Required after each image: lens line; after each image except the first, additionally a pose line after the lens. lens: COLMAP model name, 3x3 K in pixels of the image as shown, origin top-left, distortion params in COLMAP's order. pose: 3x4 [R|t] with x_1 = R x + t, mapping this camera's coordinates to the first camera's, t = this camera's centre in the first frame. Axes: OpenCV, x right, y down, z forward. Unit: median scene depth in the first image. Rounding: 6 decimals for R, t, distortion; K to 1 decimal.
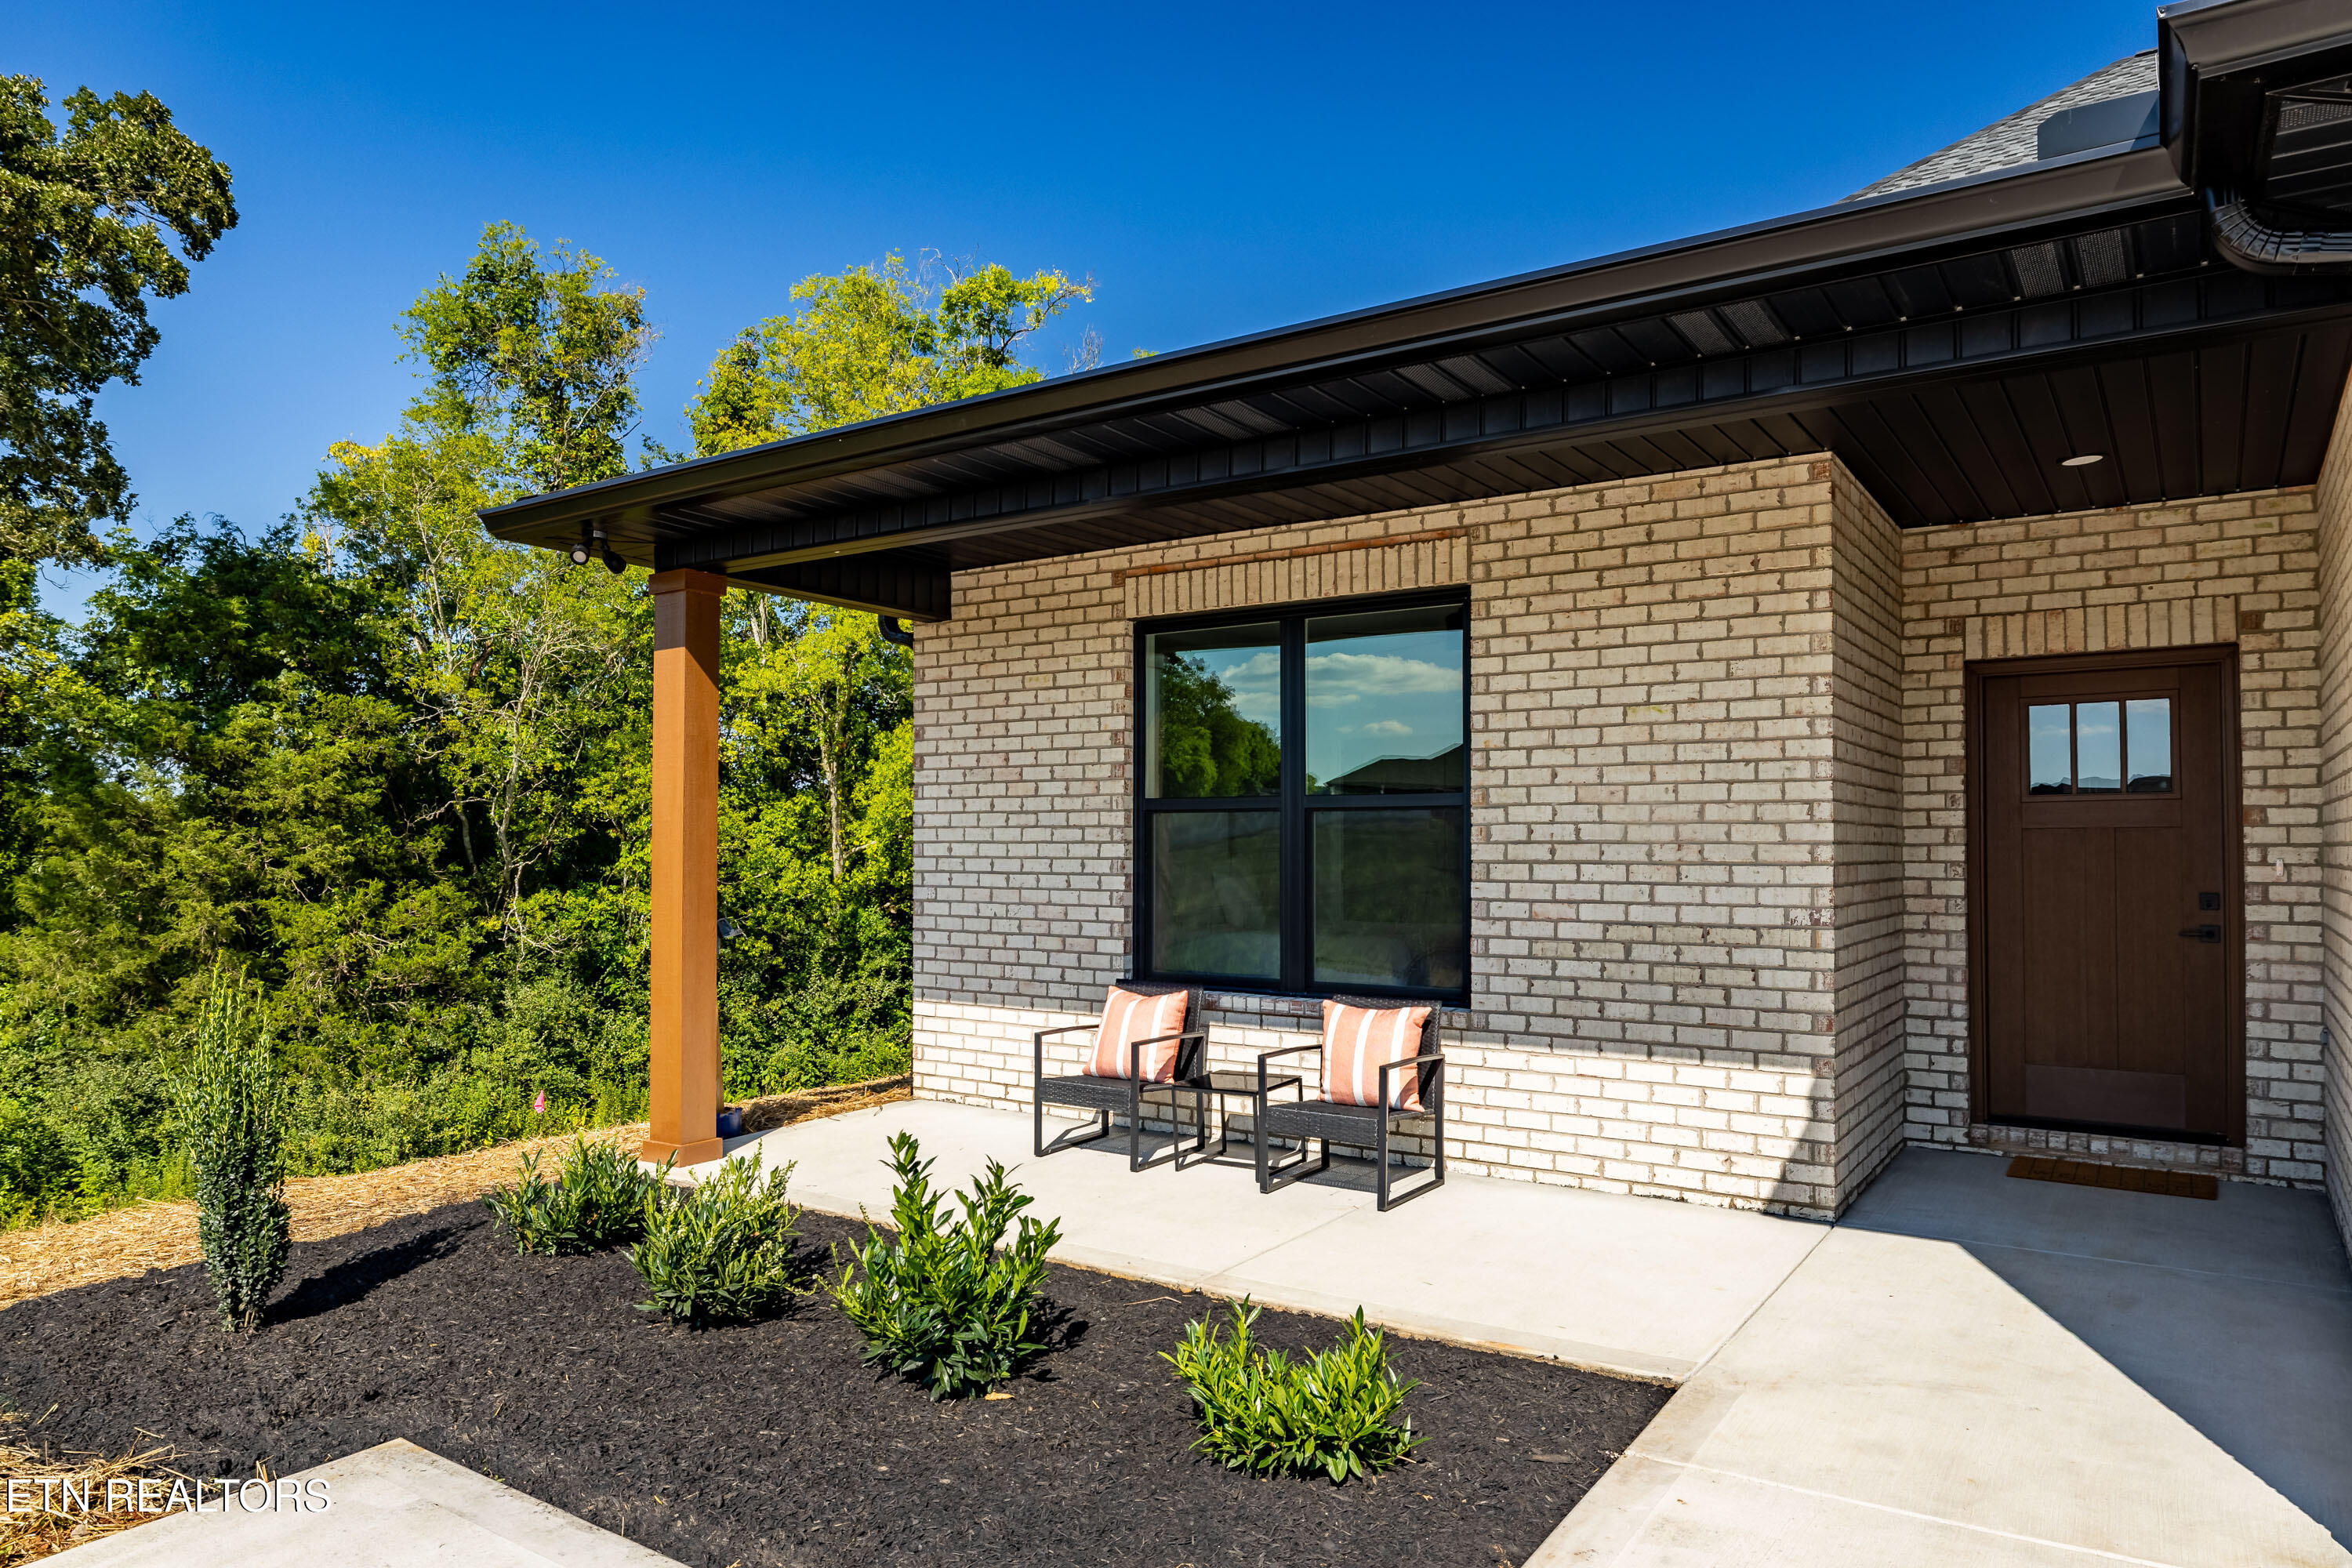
lens RADIAL K [[1469.0, 0, 1170.7], [0, 1469.0, 821.9], [0, 0, 1]] dist [-0.001012, -0.001235]
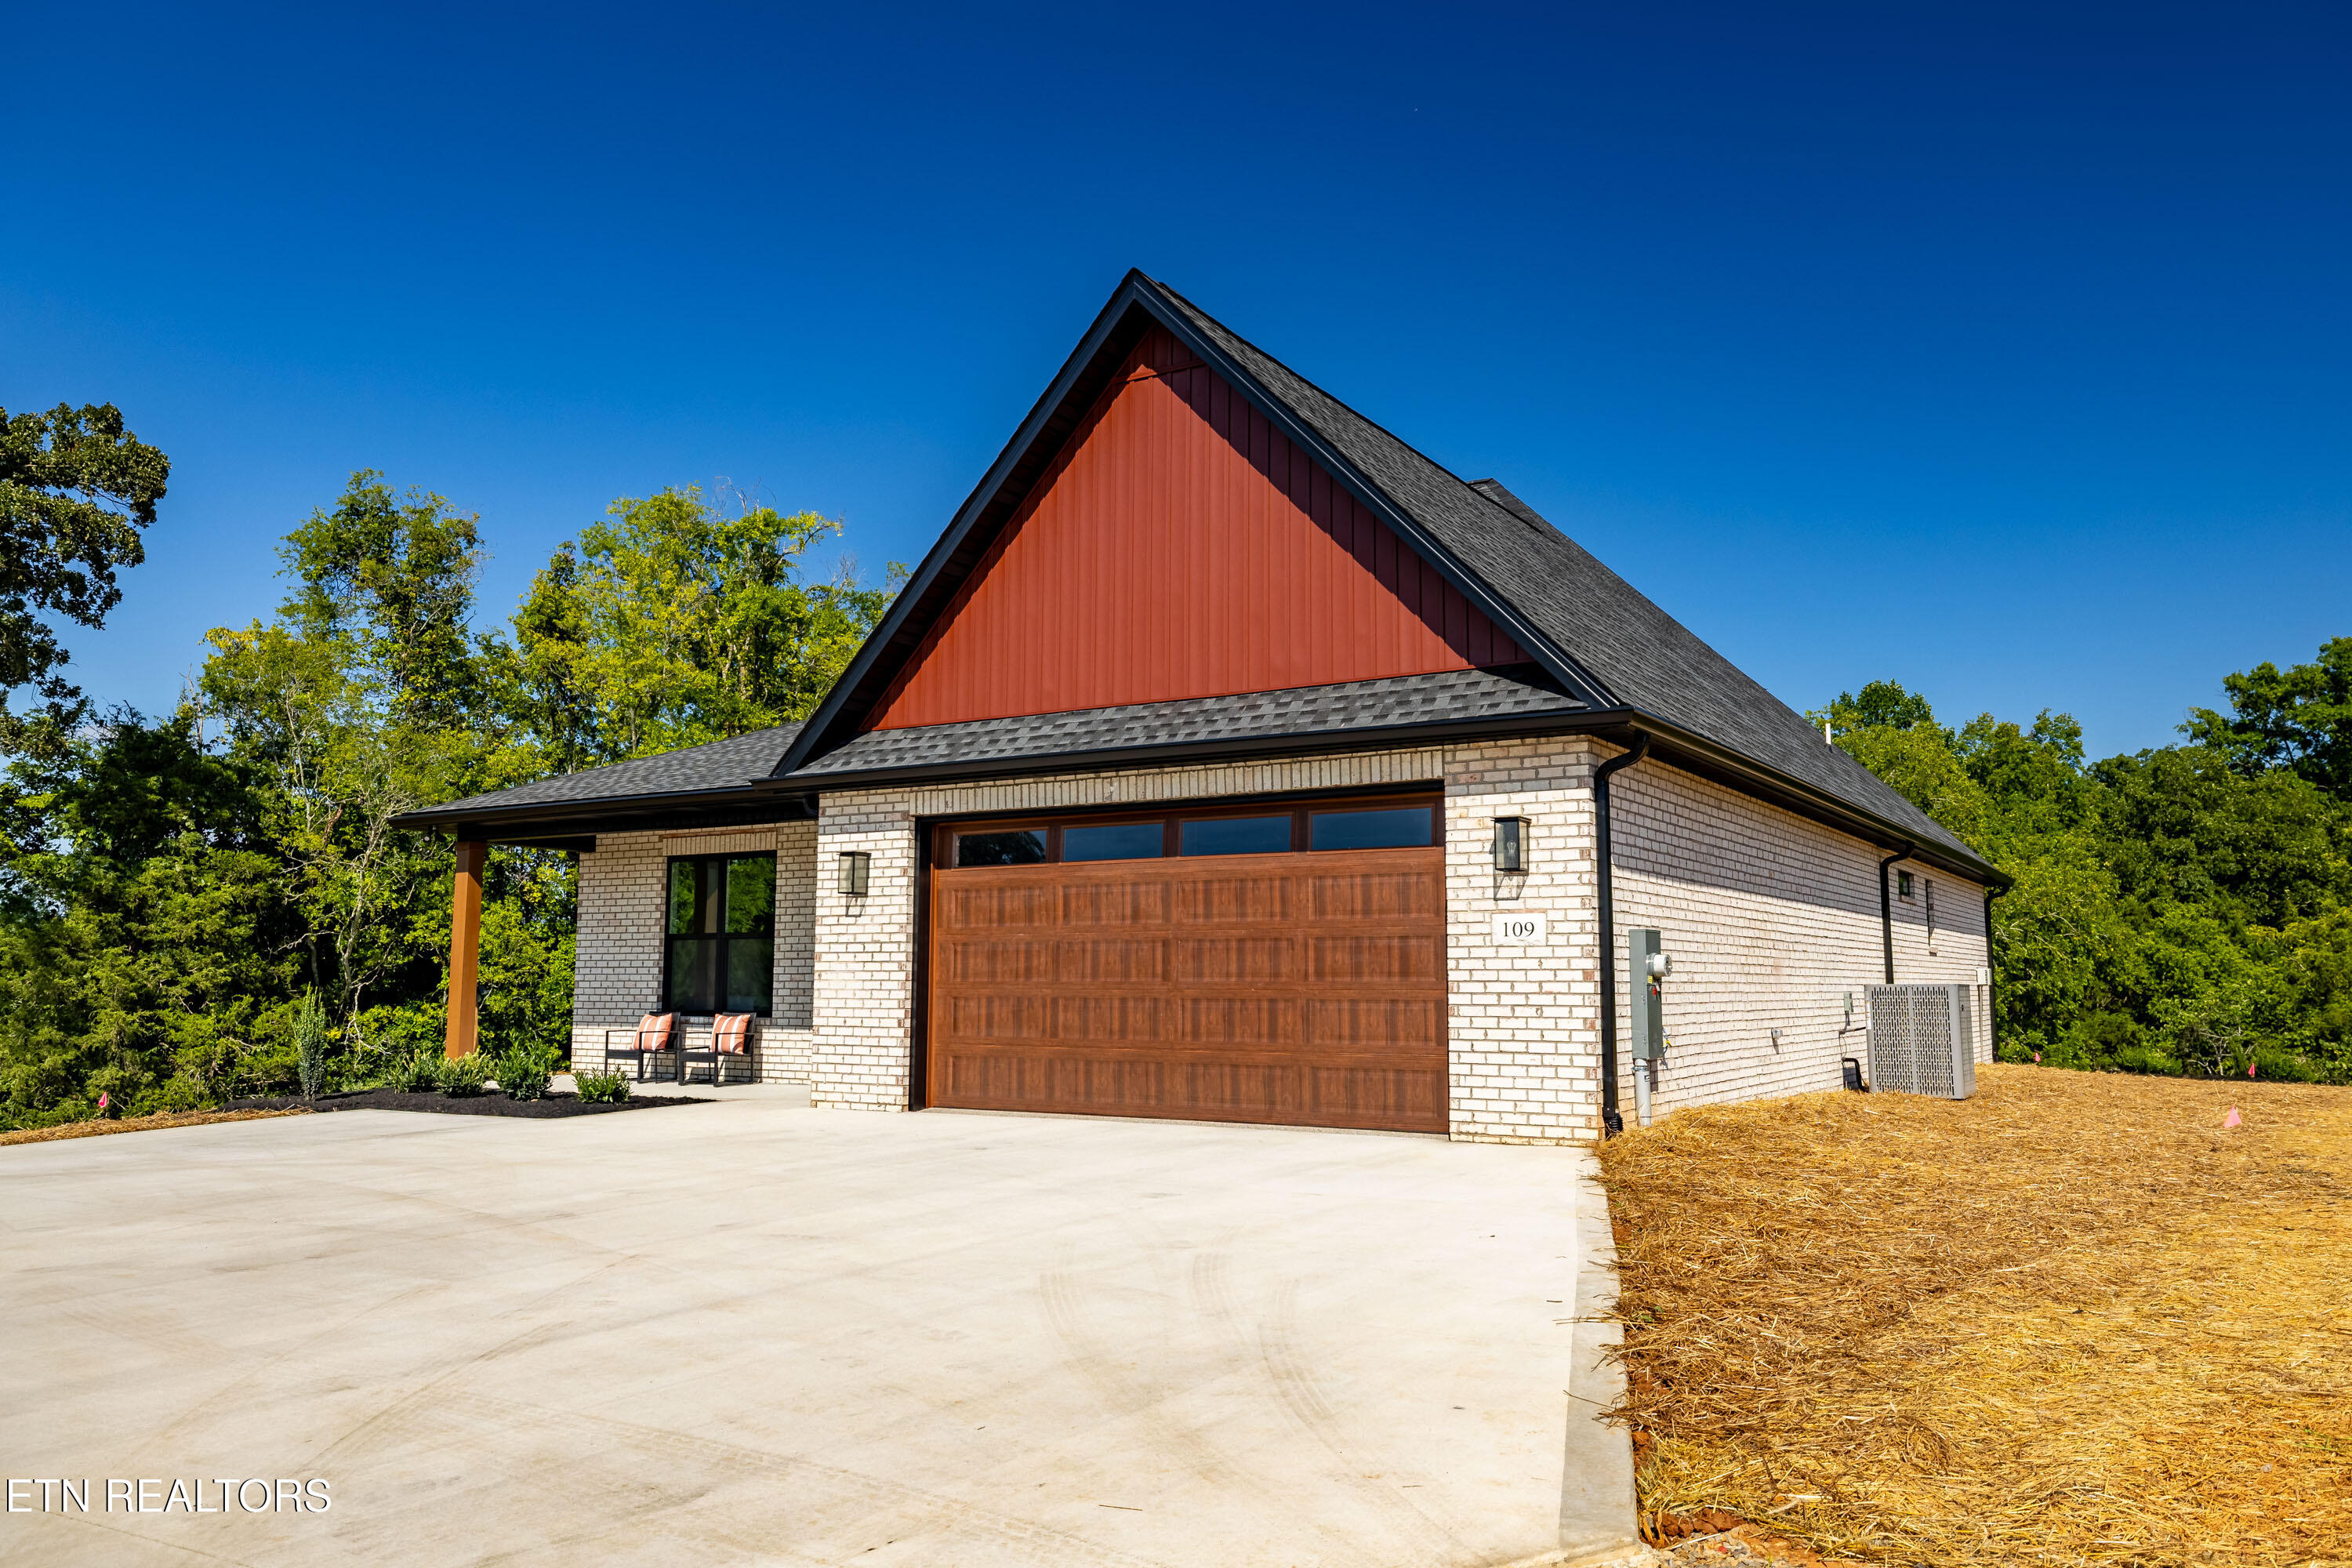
lens RADIAL K [[1723.5, 0, 1171.3], [0, 1723.5, 777.3], [0, 0, 1]] dist [-0.010599, -0.005767]
pose [[0.999272, 0.003145, 0.038012, 0.369762], [0.000816, 0.994606, -0.103722, 0.011367], [-0.038133, 0.103678, 0.993880, -0.965581]]
